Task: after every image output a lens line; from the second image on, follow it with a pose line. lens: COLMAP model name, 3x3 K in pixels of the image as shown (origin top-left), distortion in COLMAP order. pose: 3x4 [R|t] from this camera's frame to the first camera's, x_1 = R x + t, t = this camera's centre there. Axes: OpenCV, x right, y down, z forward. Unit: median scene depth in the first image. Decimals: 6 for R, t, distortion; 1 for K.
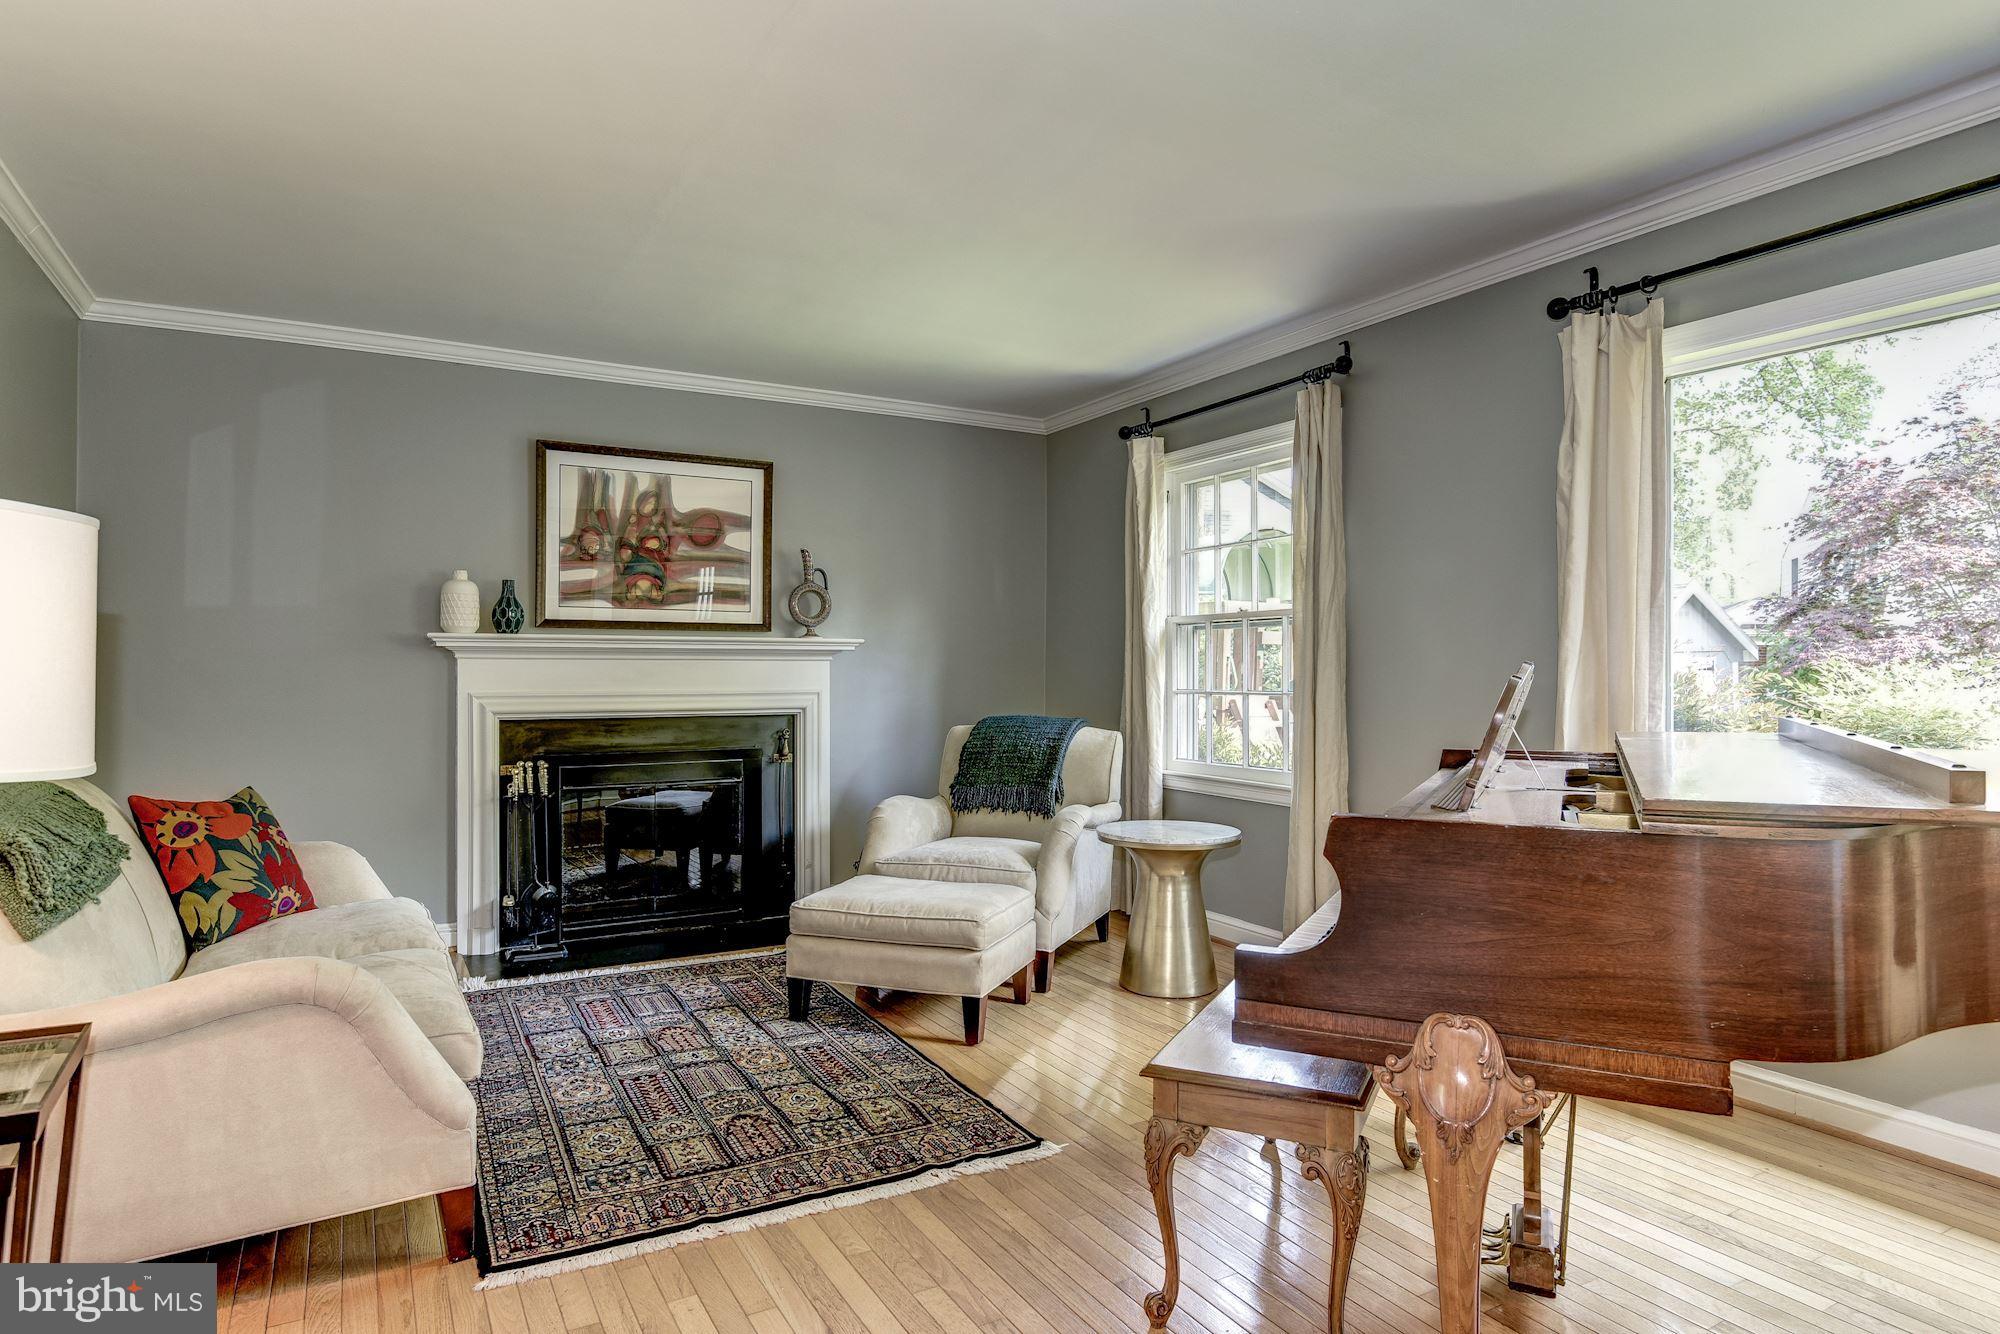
lens RADIAL K [[1128.3, 0, 996.9], [0, 1128.3, 667.0], [0, 0, 1]] dist [0.001055, 0.000160]
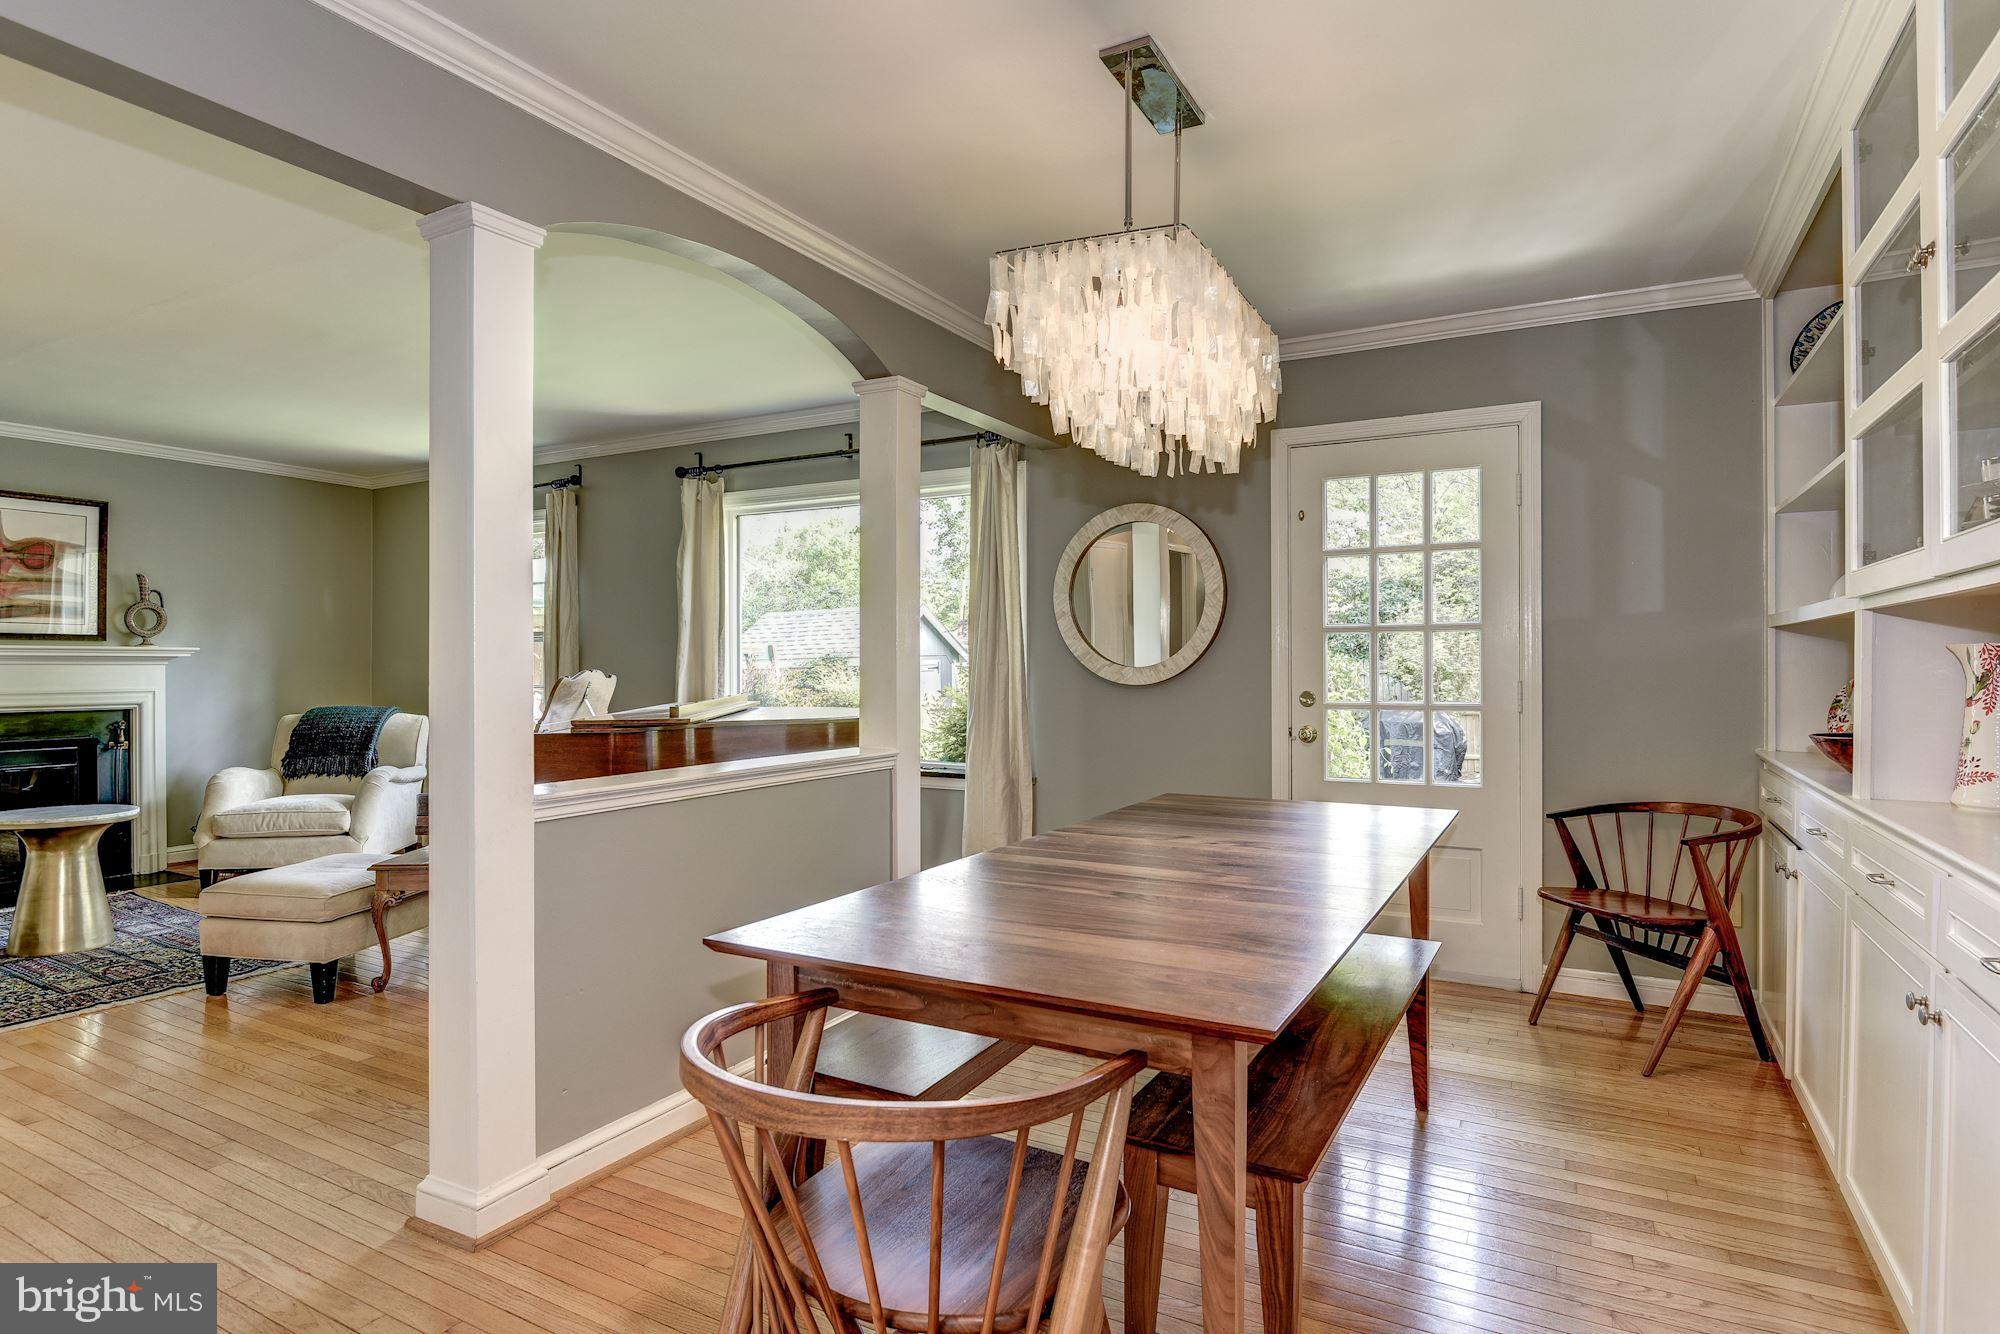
lens RADIAL K [[1034.6, 0, 996.1], [0, 1034.6, 667.0], [0, 0, 1]] dist [-0.017795, -0.002861]
pose [[0.848601, -0.001911, 0.529030, 0.033334], [0.001073, 0.999998, 0.001891, -0.004863], [-0.529032, -0.001037, 0.848601, -0.452385]]
